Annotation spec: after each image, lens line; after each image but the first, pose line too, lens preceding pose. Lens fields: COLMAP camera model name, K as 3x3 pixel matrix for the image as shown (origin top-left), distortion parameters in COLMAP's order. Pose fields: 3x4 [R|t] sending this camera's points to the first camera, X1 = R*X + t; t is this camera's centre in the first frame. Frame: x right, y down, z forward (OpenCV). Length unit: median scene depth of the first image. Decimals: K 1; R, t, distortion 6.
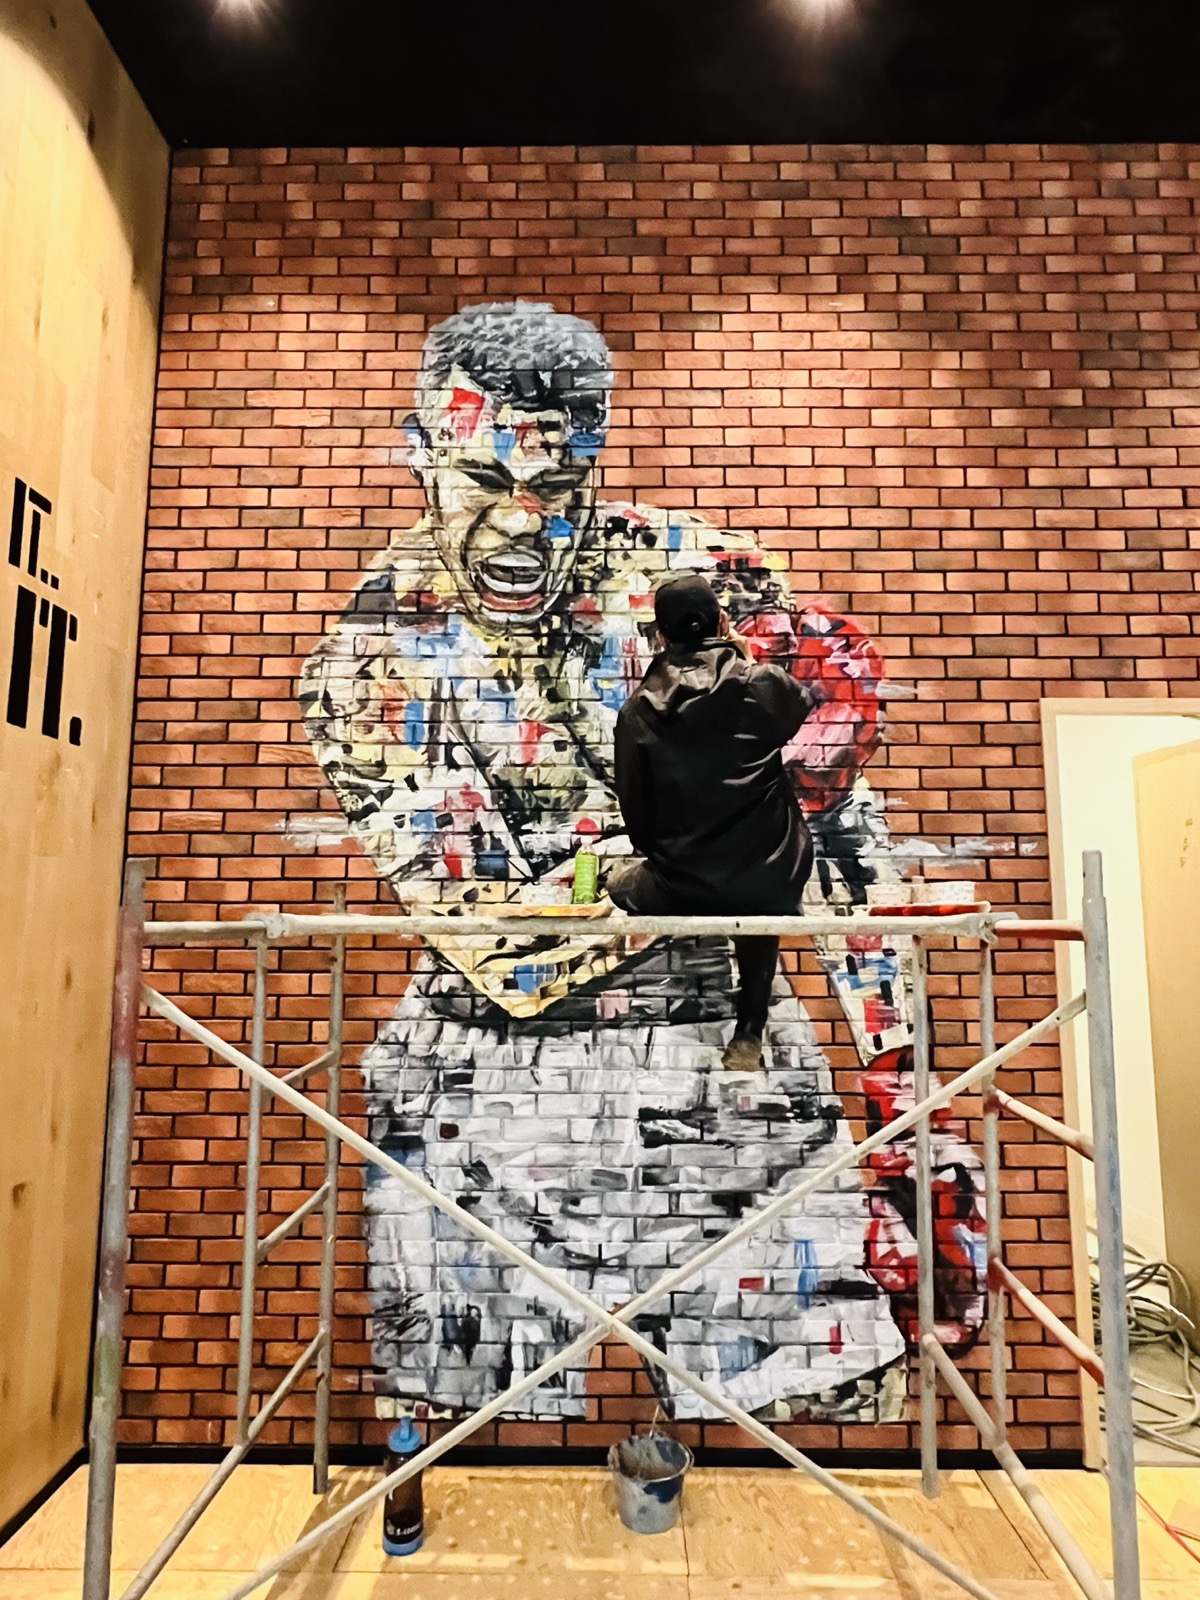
lens RADIAL K [[935.5, 0, 602.2], [0, 935.5, 802.3], [0, 0, 1]] dist [0.000024, -0.001753]
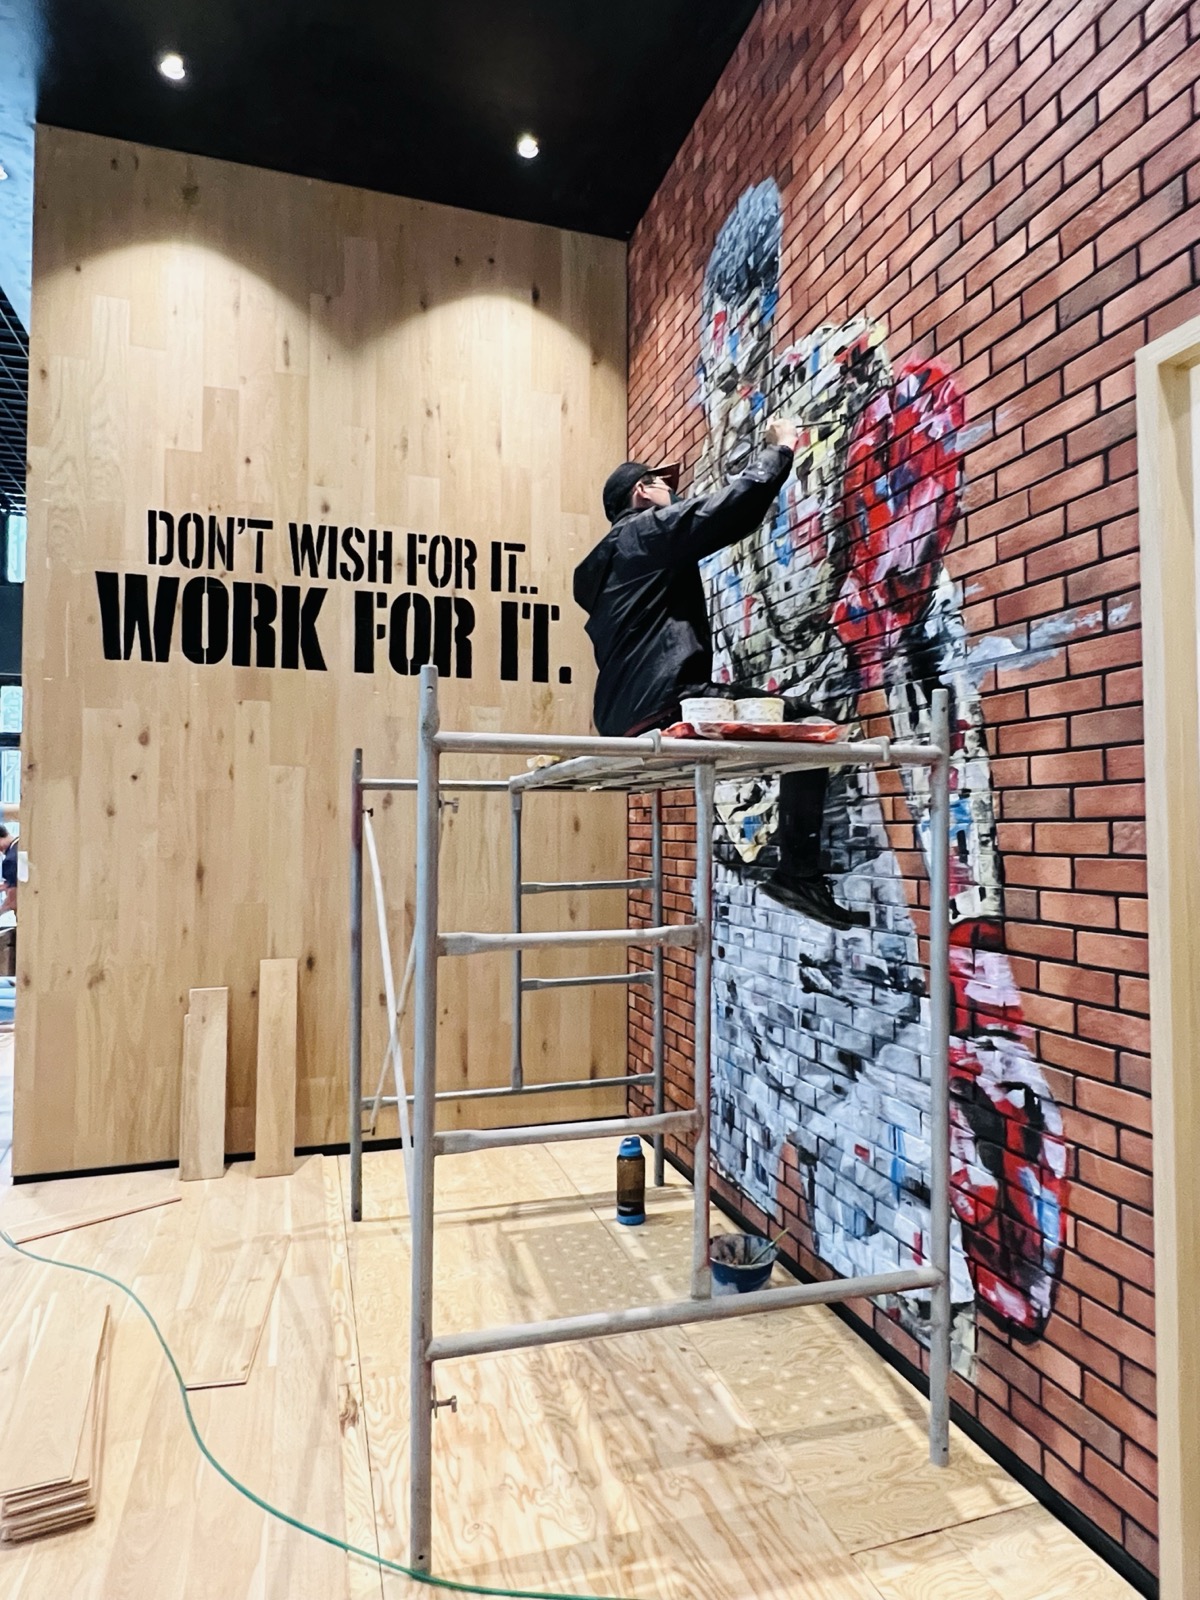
lens RADIAL K [[935.5, 0, 597.3], [0, 935.5, 800.4], [0, 0, 1]] dist [0.000024, -0.001753]
pose [[0.312305, -0.028634, -0.949550, 0.945156], [0.113507, 0.993510, 0.007372, 0.128754], [0.943177, -0.110083, 0.313528, 0.490136]]
